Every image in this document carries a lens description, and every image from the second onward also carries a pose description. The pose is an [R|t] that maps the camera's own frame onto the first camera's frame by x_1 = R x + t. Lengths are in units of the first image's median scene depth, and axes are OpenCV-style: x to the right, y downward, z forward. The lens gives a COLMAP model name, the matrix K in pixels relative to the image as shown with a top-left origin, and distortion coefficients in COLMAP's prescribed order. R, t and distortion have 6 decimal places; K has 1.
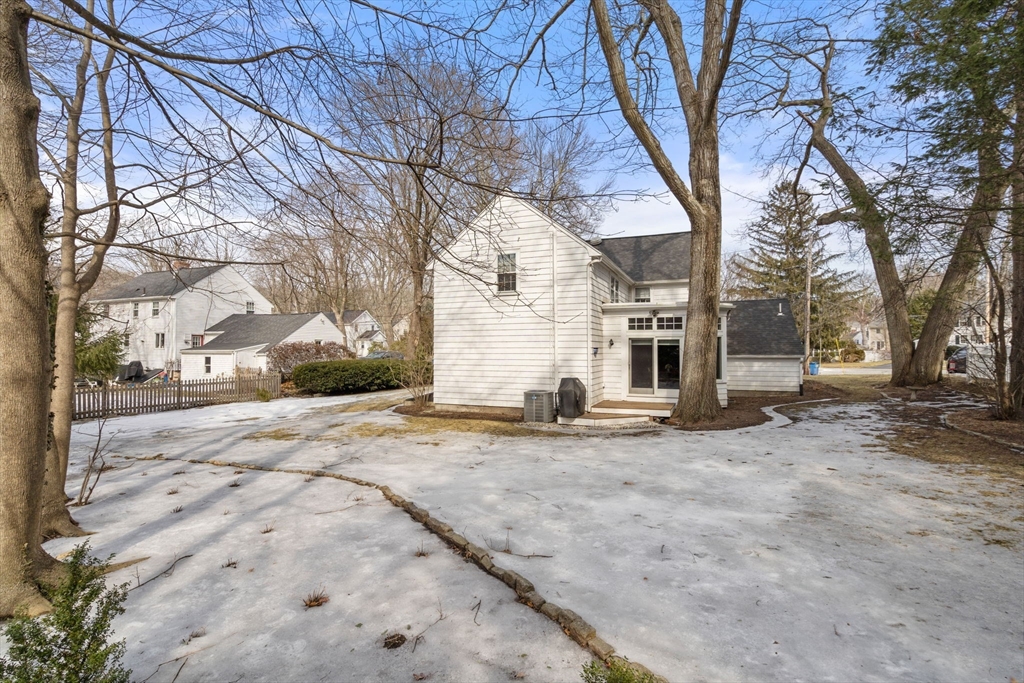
lens RADIAL K [[466.6, 0, 513.0], [0, 466.6, 336.0], [0, 0, 1]] dist [-0.004983, 0.001091]
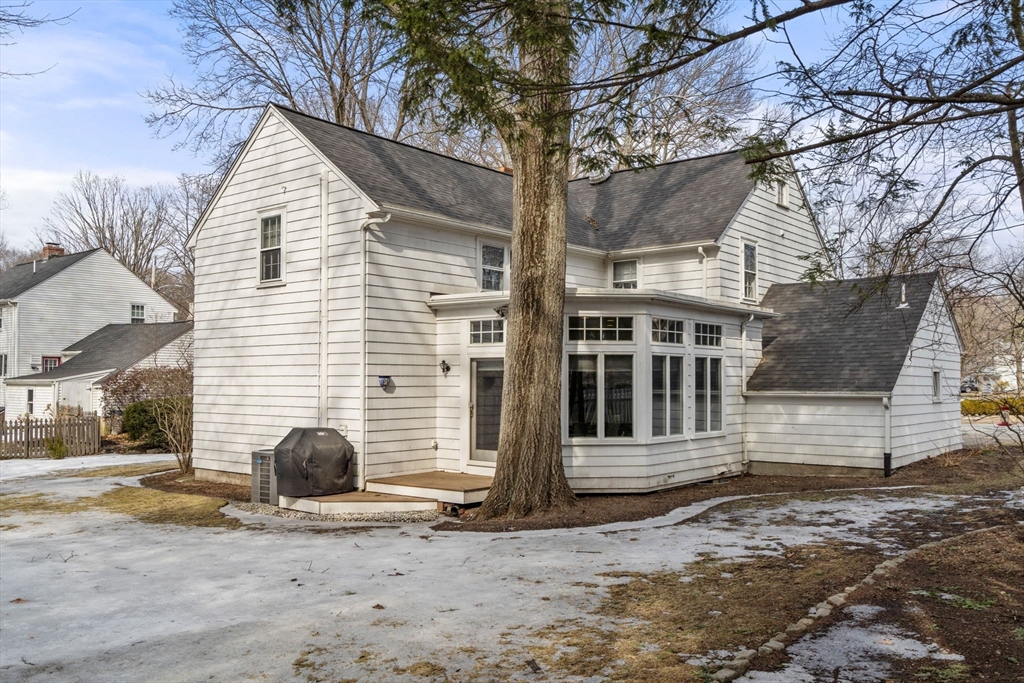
lens RADIAL K [[850.9, 0, 509.3], [0, 850.9, 352.4], [0, 0, 1]] dist [0.019646, -0.007154]
pose [[0.954993, -0.007873, -0.296523, 0.575546], [0.006928, 0.999967, -0.004238, 0.002234], [0.296546, 0.001993, 0.955016, 0.063605]]
